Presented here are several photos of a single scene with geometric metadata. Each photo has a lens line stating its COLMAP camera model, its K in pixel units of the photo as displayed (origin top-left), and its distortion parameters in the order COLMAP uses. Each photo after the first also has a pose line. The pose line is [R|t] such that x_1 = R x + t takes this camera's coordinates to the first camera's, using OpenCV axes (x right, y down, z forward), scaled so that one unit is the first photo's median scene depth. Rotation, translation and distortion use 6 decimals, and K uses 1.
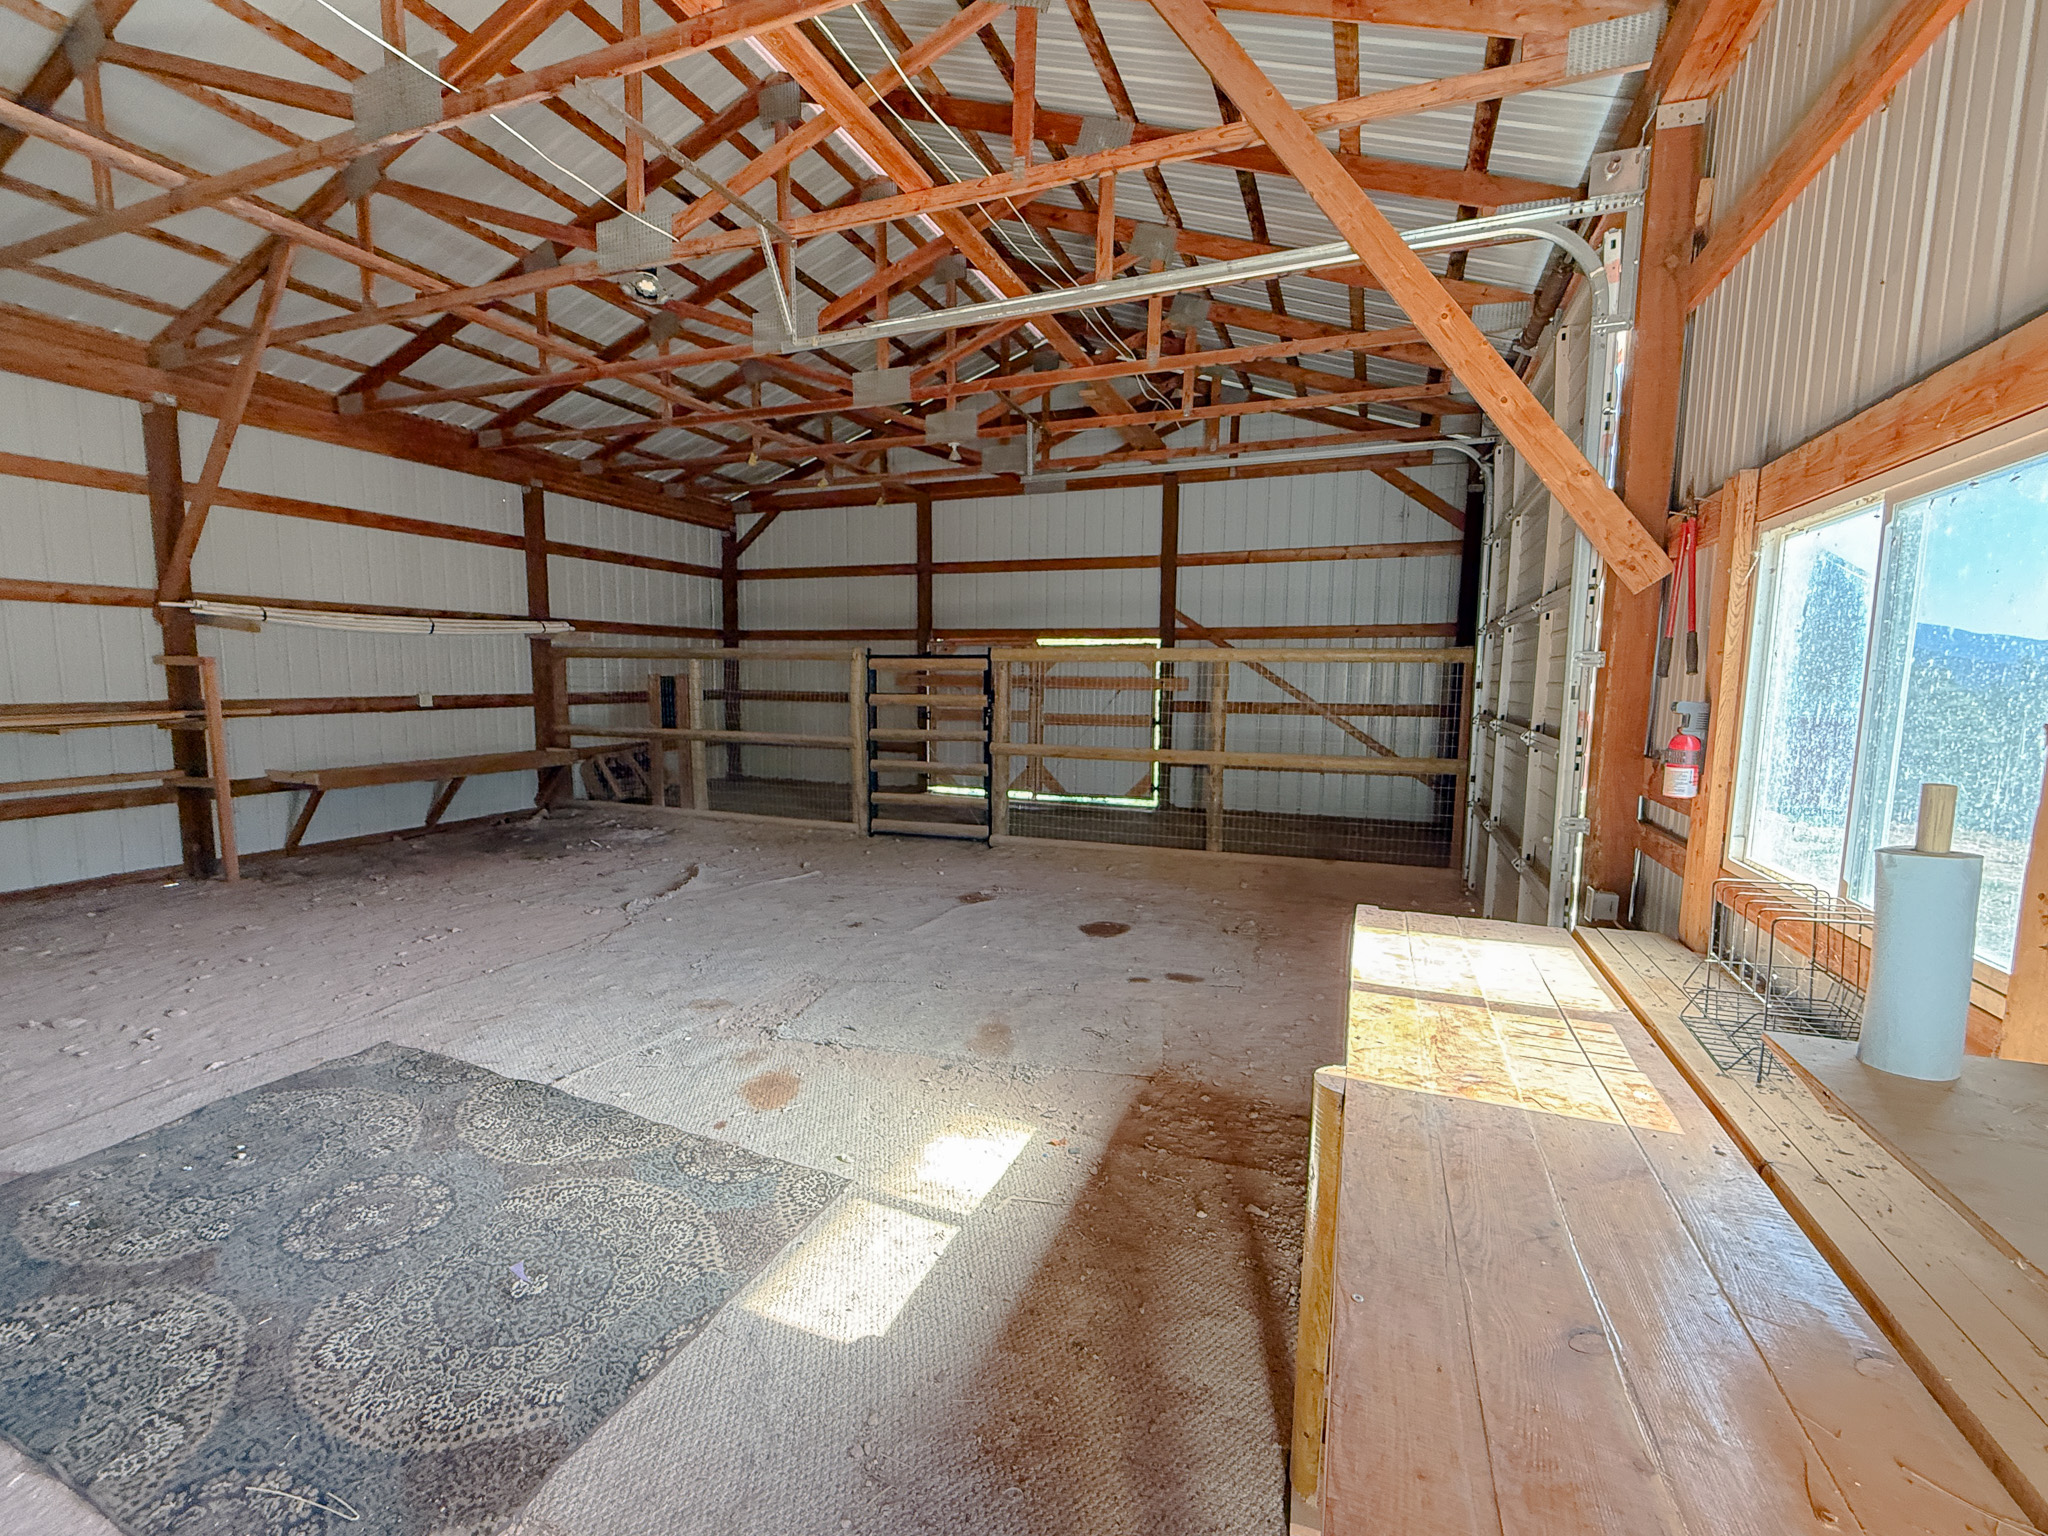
lens RADIAL K [[867.7, 0, 1023.9], [0, 867.7, 770.2], [0, 0, 1]] dist [-0.001541, -0.000123]
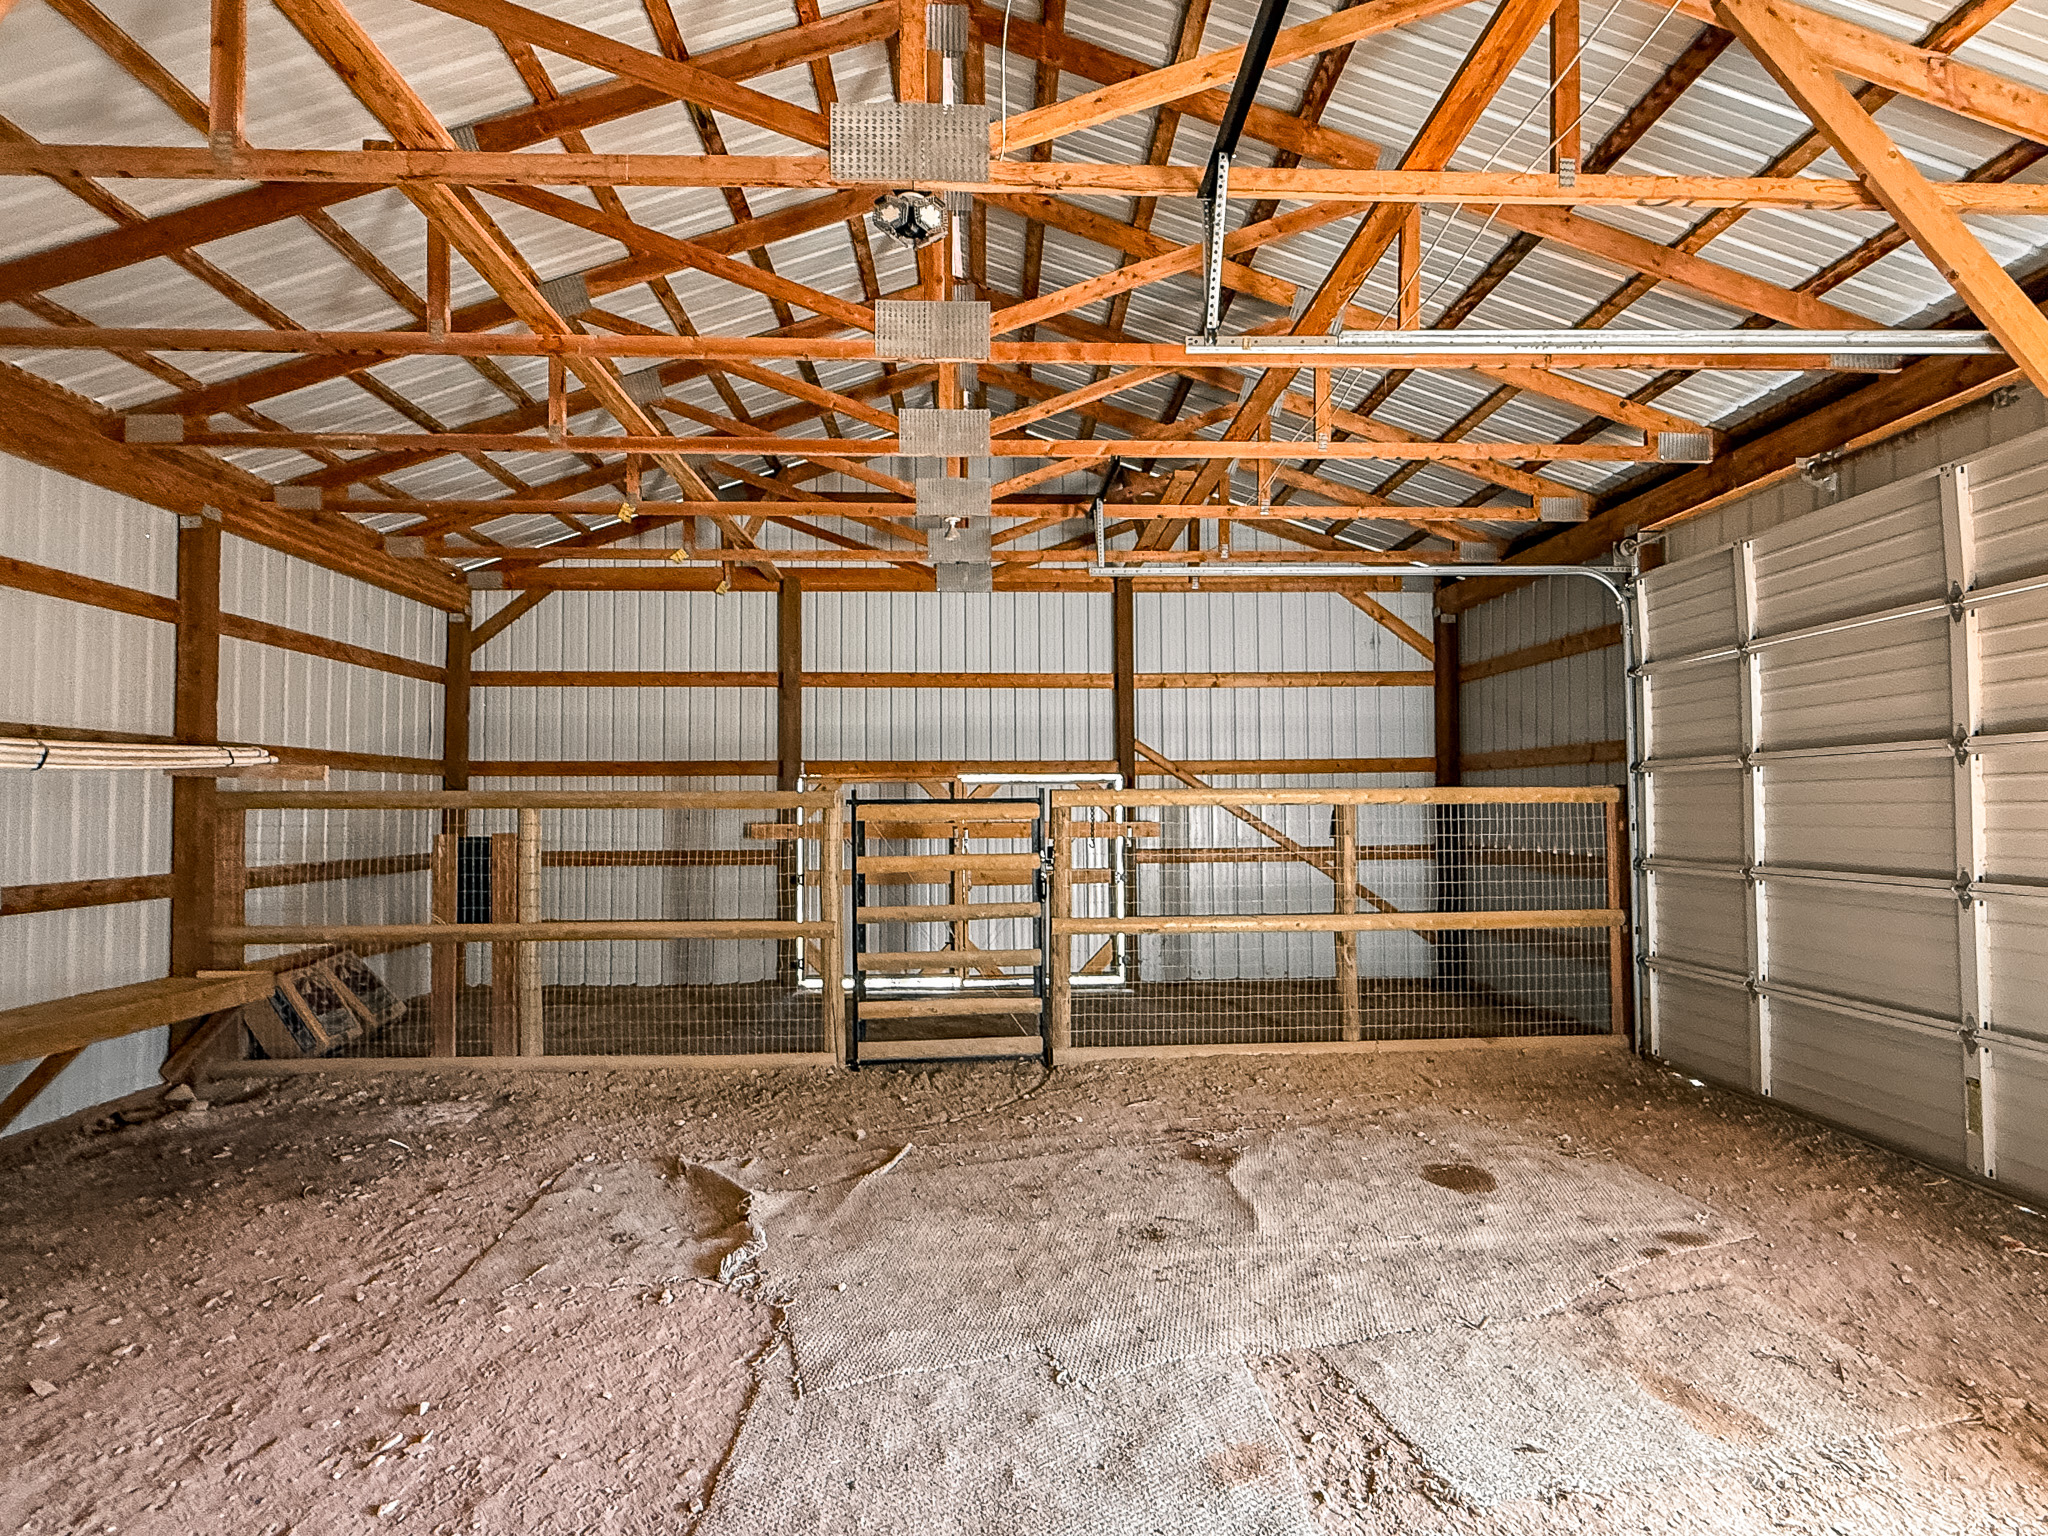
lens RADIAL K [[1008.8, 0, 1025.9], [0, 1008.8, 773.3], [0, 0, 1]] dist [-0.000451, 0.000564]
pose [[0.915654, -0.001461, 0.401965, -0.321441], [0.059767, 0.989373, -0.132551, -0.033846], [-0.397500, 0.145395, 0.906010, 0.186697]]
